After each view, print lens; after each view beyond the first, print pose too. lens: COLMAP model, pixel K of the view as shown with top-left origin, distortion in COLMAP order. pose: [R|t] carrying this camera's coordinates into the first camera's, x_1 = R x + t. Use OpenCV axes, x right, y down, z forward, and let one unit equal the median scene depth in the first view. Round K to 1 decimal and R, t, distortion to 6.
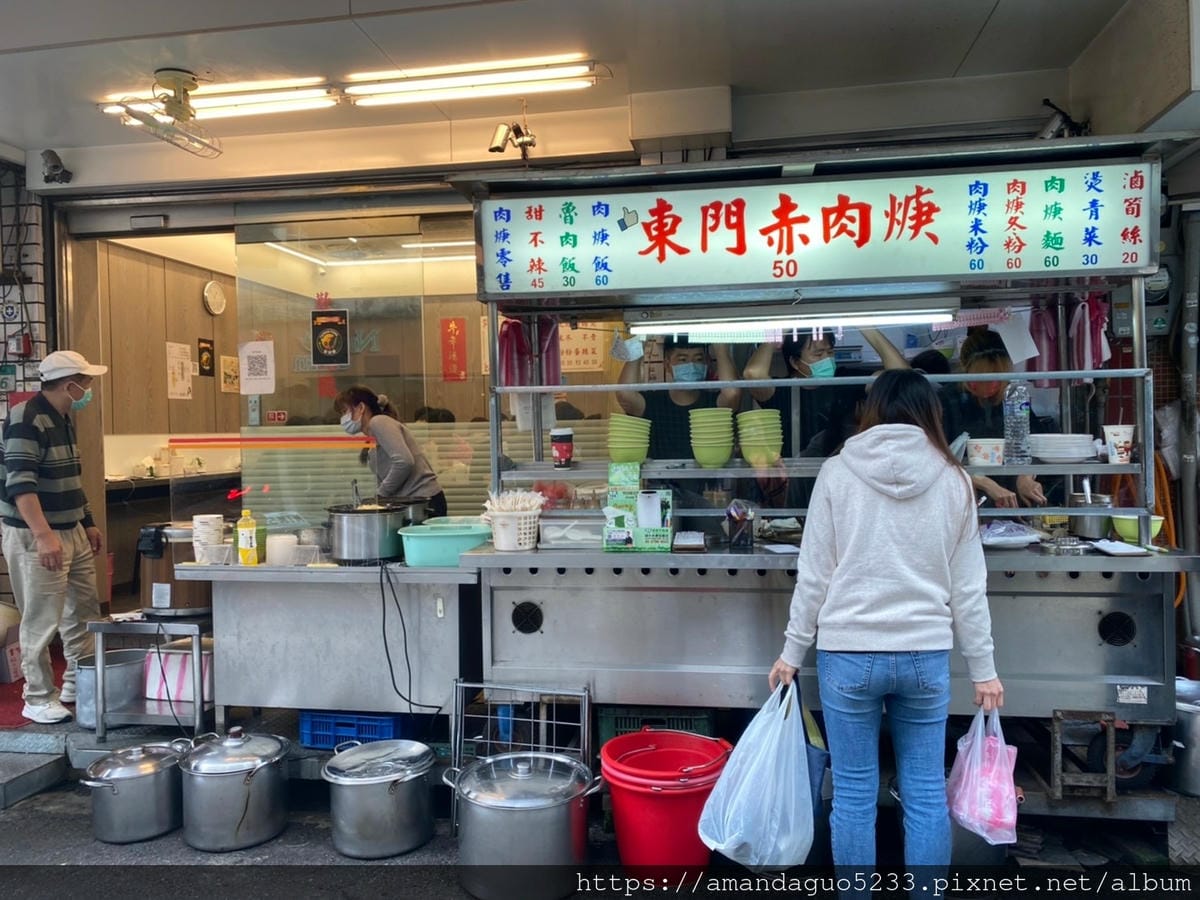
lens RADIAL K [[957.1, 0, 600.0], [0, 957.1, 450.0], [0, 0, 1]] dist [0.051226, -0.057776]
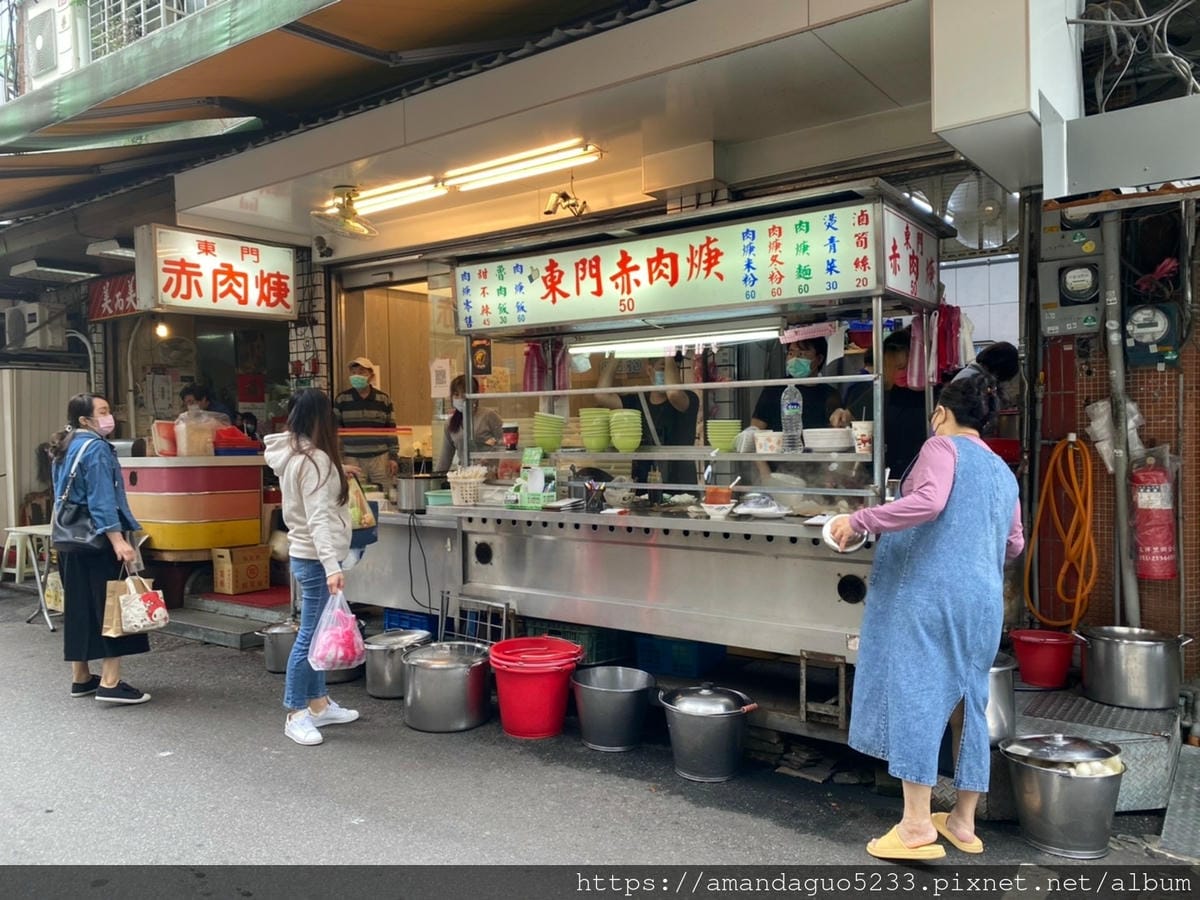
lens RADIAL K [[987.7, 0, 604.3], [0, 987.7, 454.8], [0, 0, 1]] dist [0.227572, -0.651231]
pose [[0.880665, 0.017587, -0.473412, 0.825394], [-0.011598, 0.999812, 0.015566, 0.000668], [0.473597, -0.008218, 0.880703, -0.245879]]
